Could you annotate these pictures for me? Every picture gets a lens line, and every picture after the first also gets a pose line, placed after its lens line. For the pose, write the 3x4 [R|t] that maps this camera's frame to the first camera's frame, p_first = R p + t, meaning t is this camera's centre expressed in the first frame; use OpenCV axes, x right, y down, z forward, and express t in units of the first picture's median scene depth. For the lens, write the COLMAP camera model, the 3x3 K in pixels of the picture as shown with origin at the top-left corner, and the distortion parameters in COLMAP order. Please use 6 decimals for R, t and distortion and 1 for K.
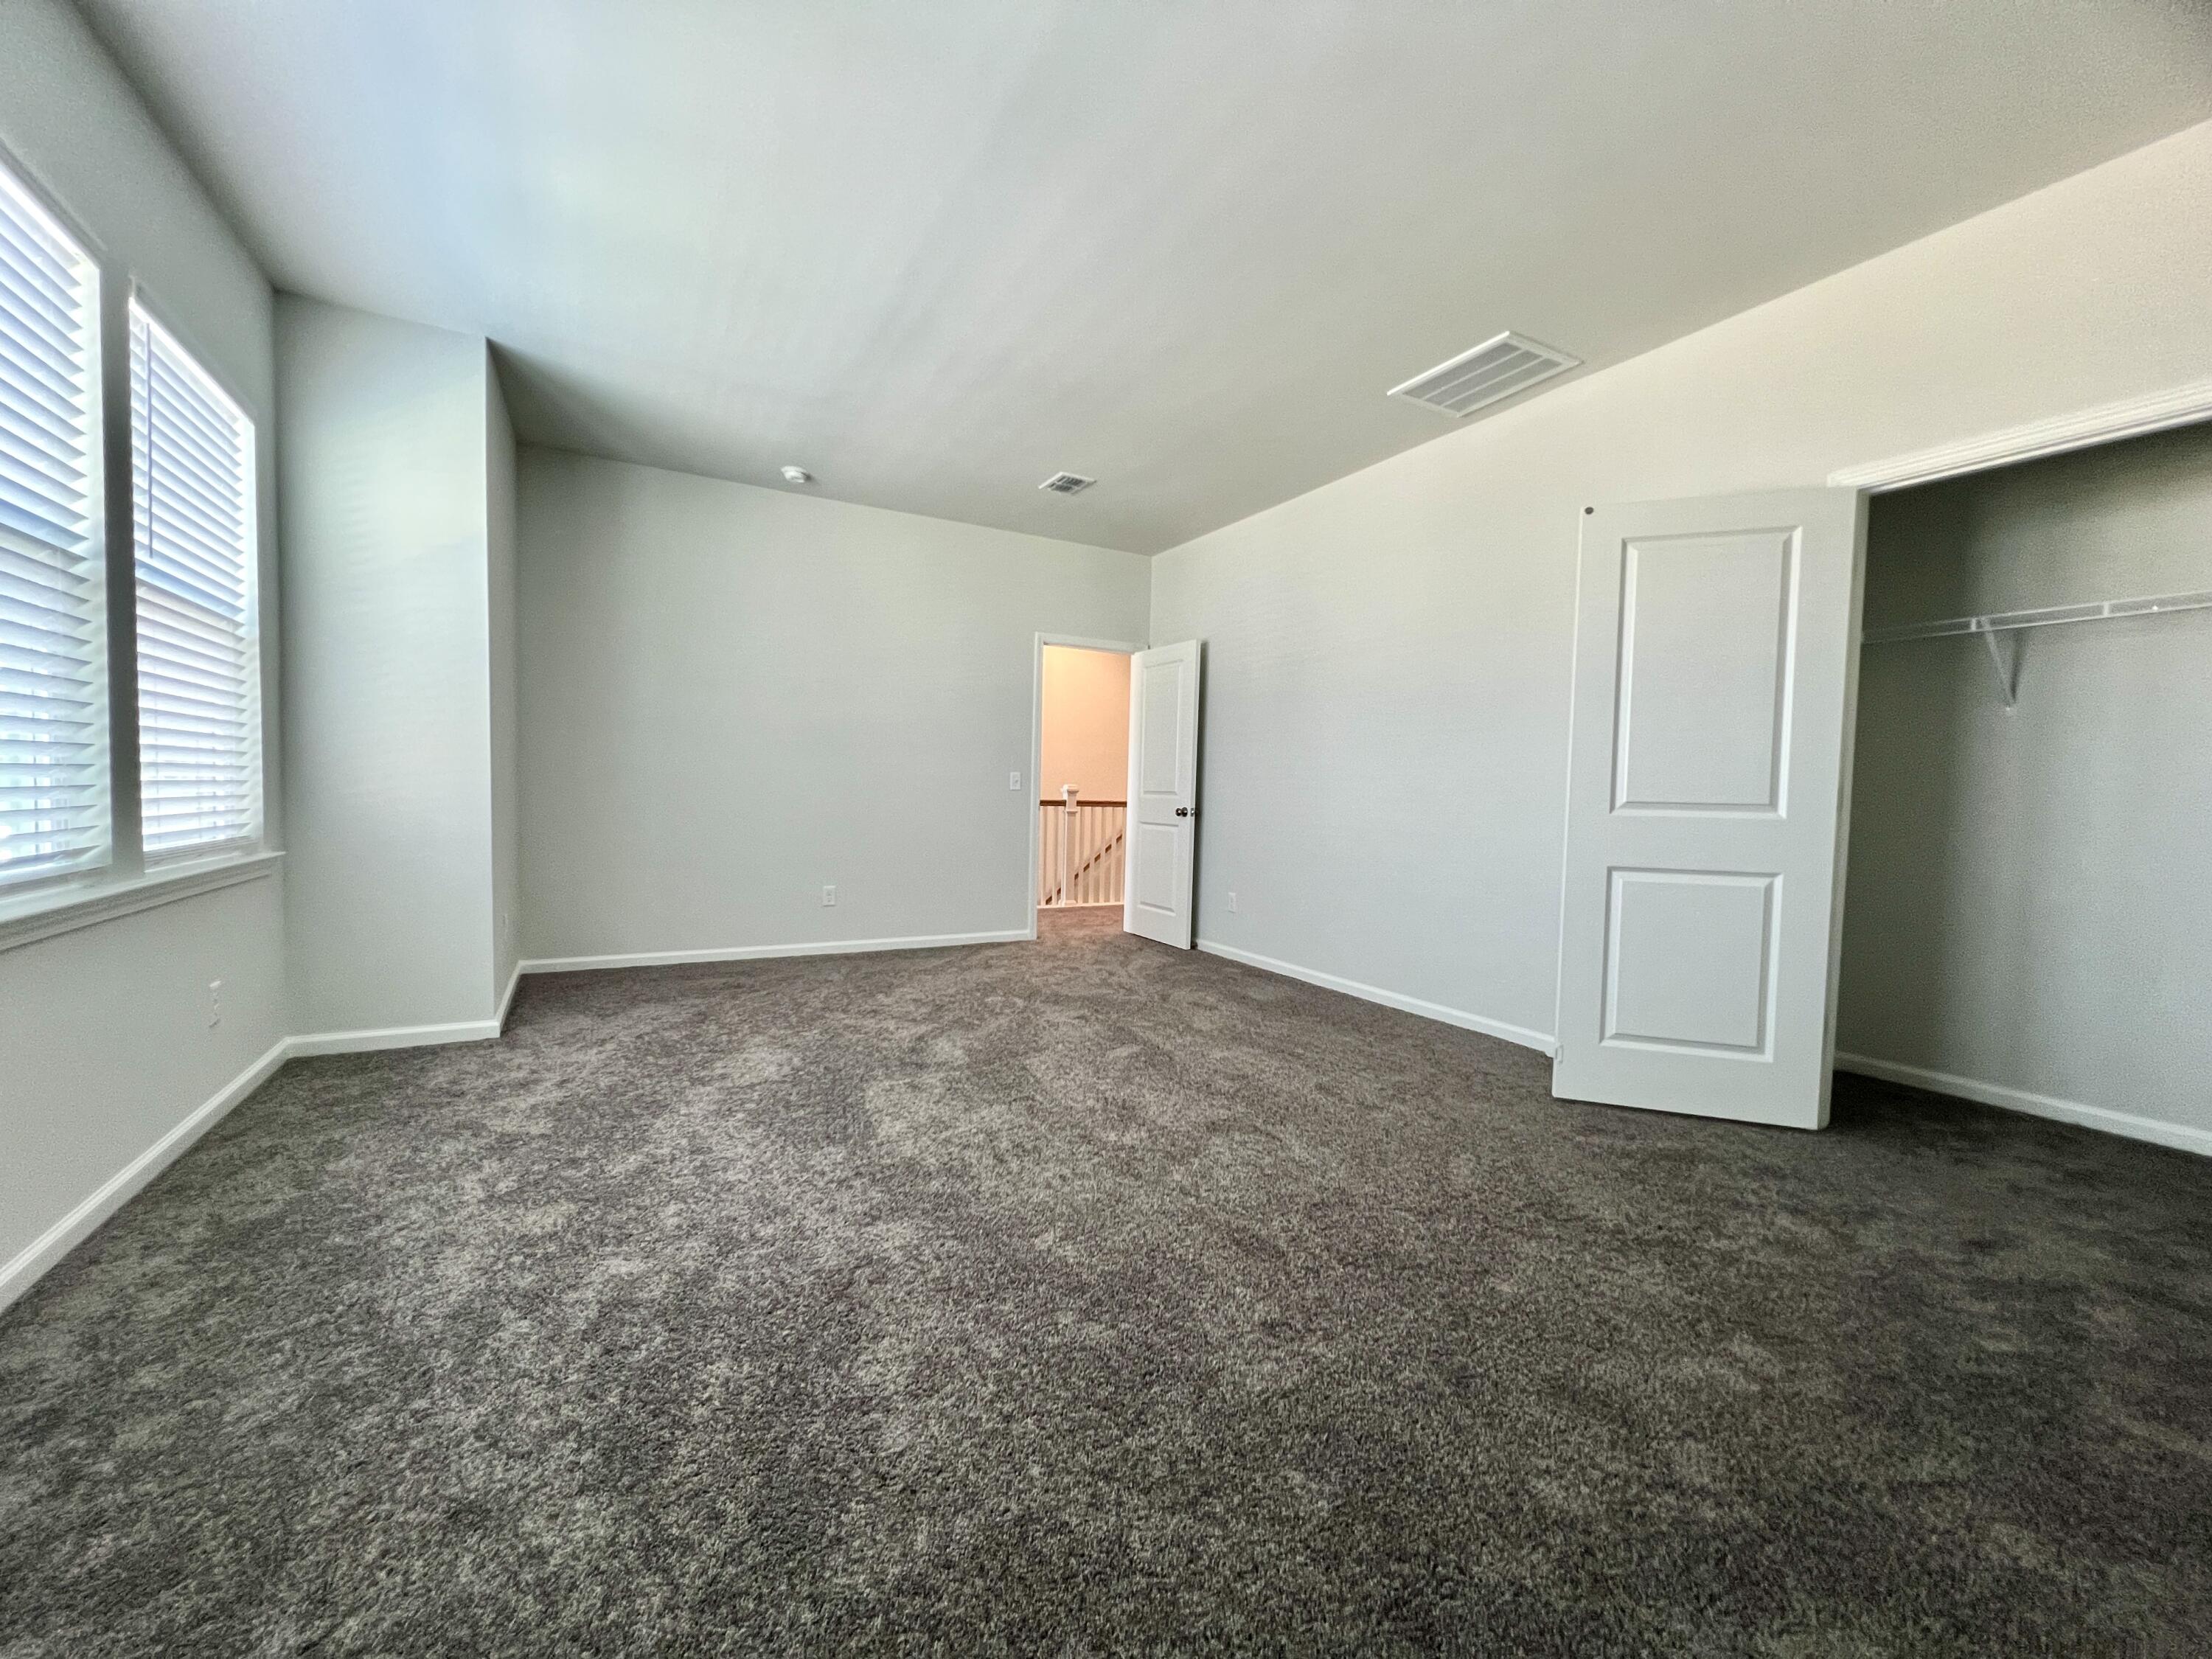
lens RADIAL K [[884.2, 0, 1106.0], [0, 884.2, 829.5], [0, 0, 1]] dist [0.001084, 0.000113]
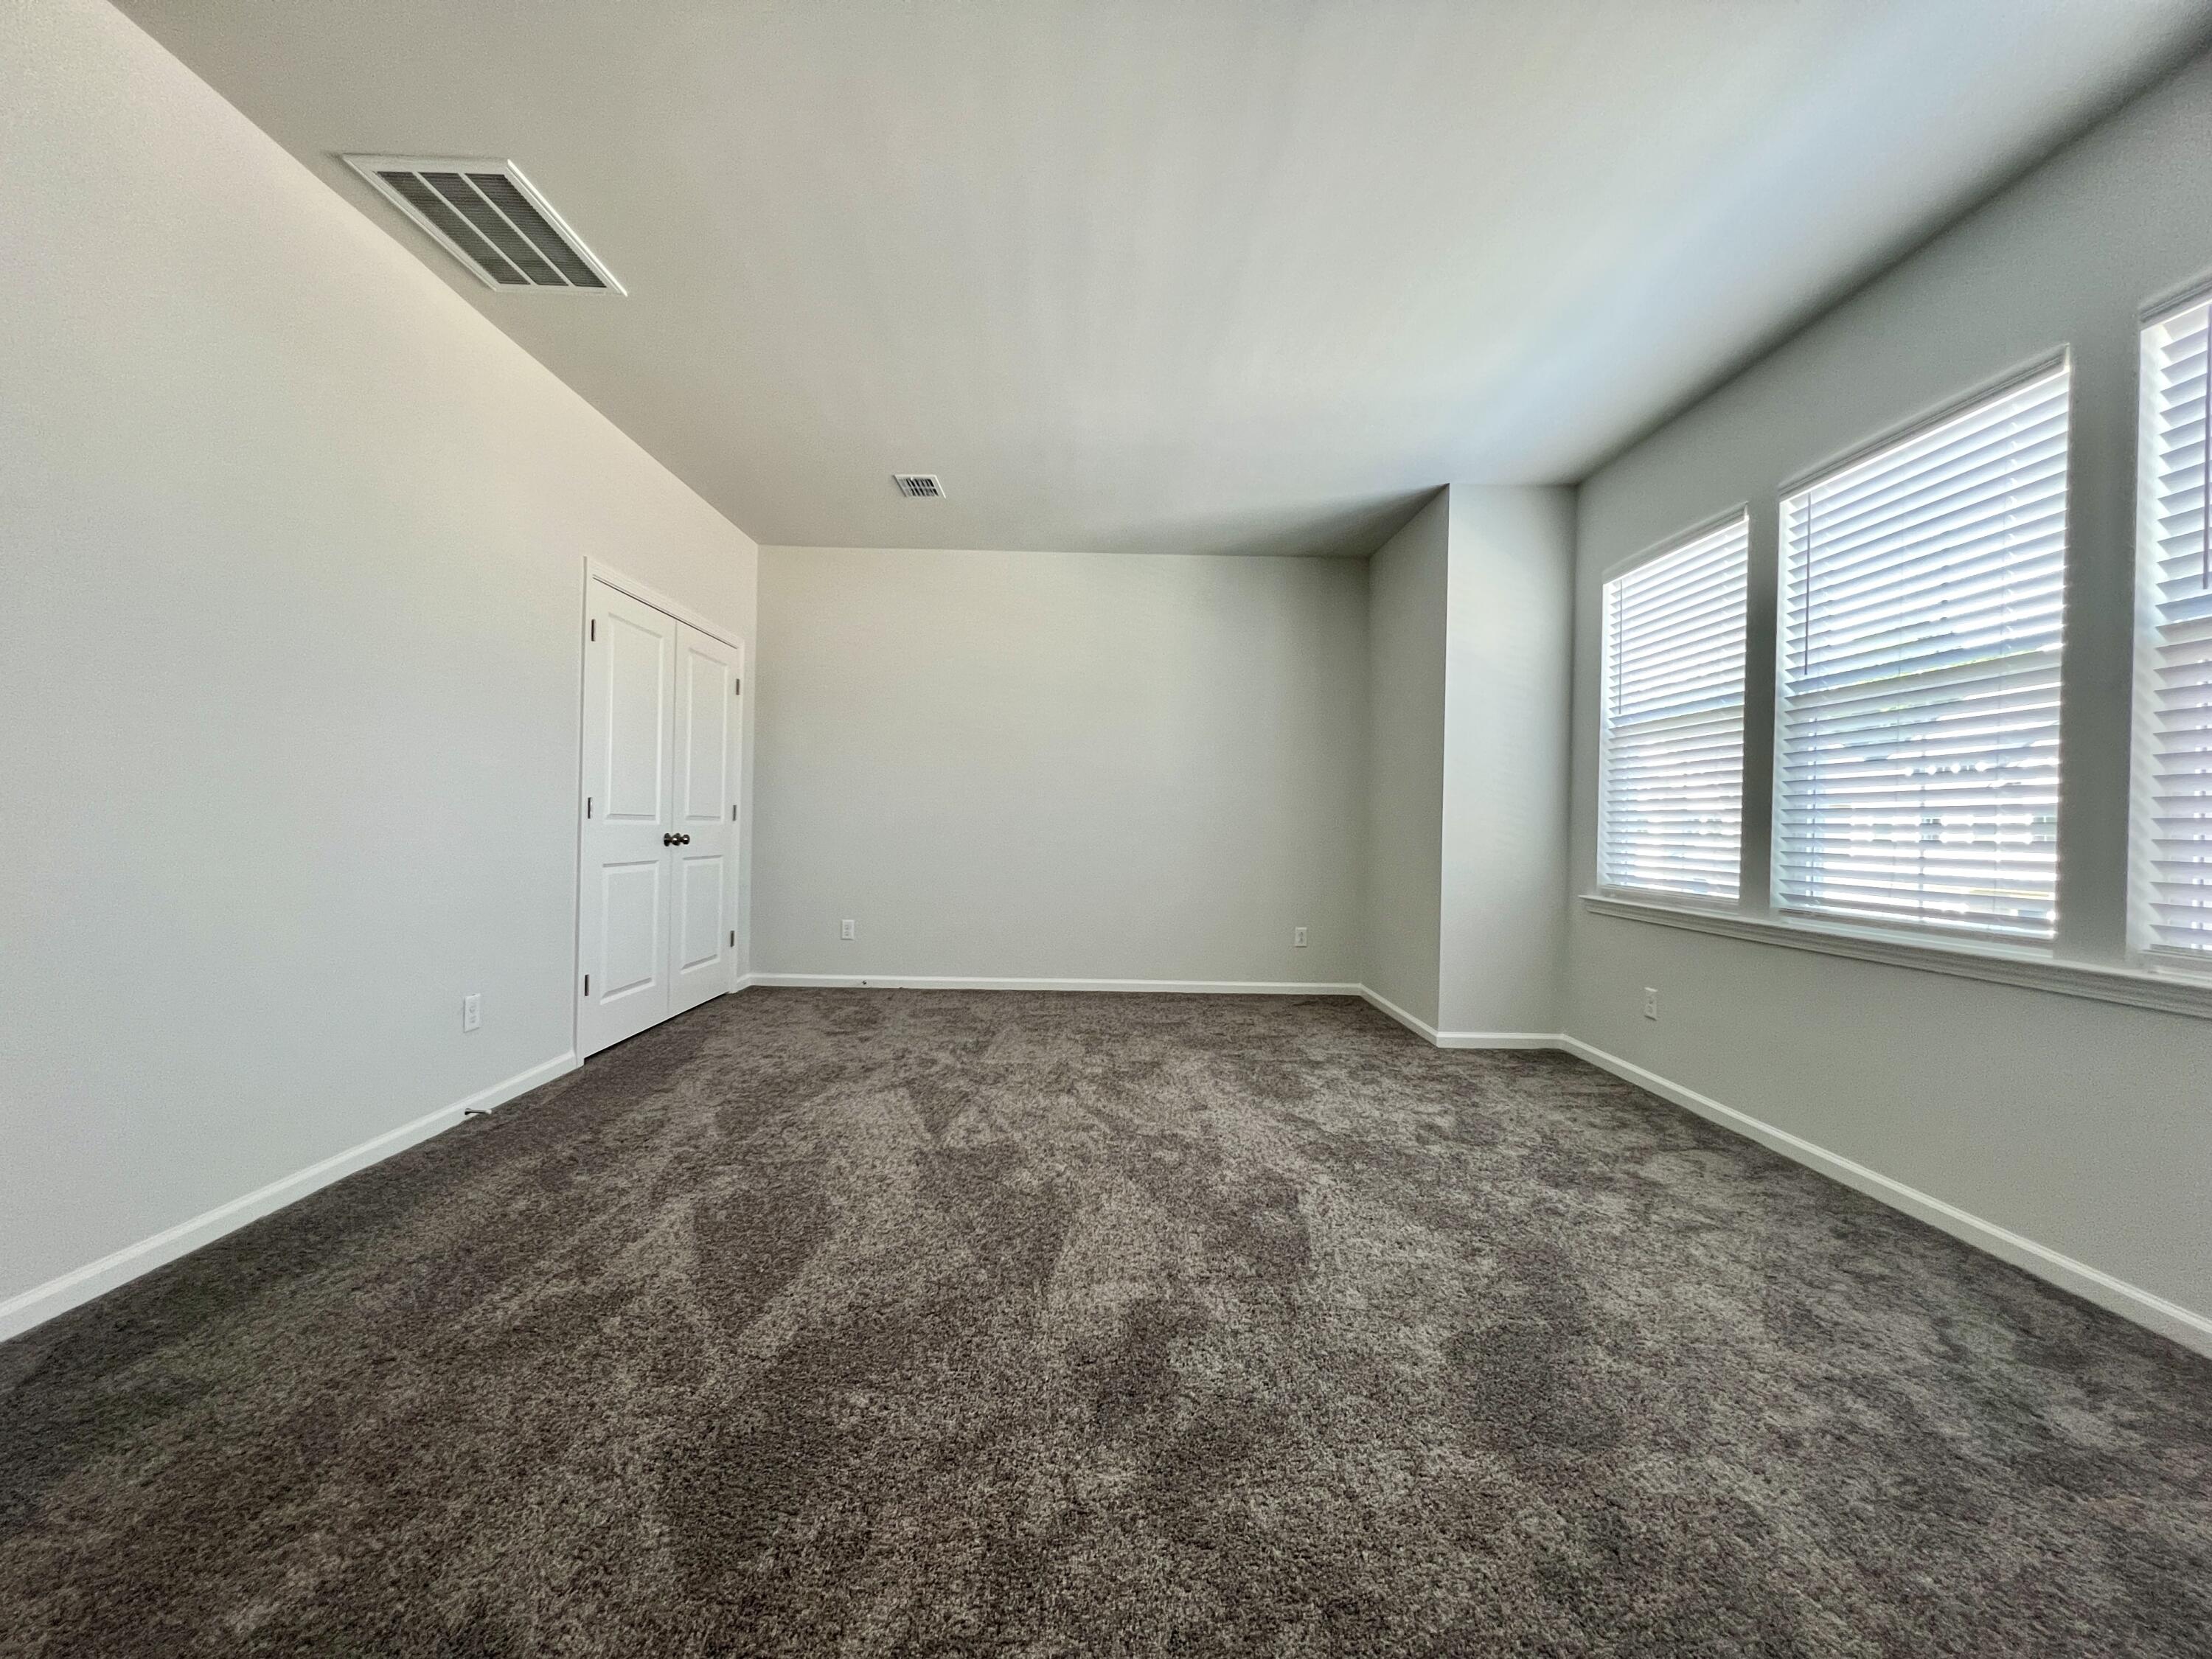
lens RADIAL K [[884.2, 0, 1106.0], [0, 884.2, 829.5], [0, 0, 1]] dist [0.001084, 0.000113]
pose [[-0.892014, -0.048675, 0.449379, -0.457446], [-0.031016, 0.998433, 0.046581, -0.079169], [-0.450942, 0.027613, -0.892126, 1.739941]]
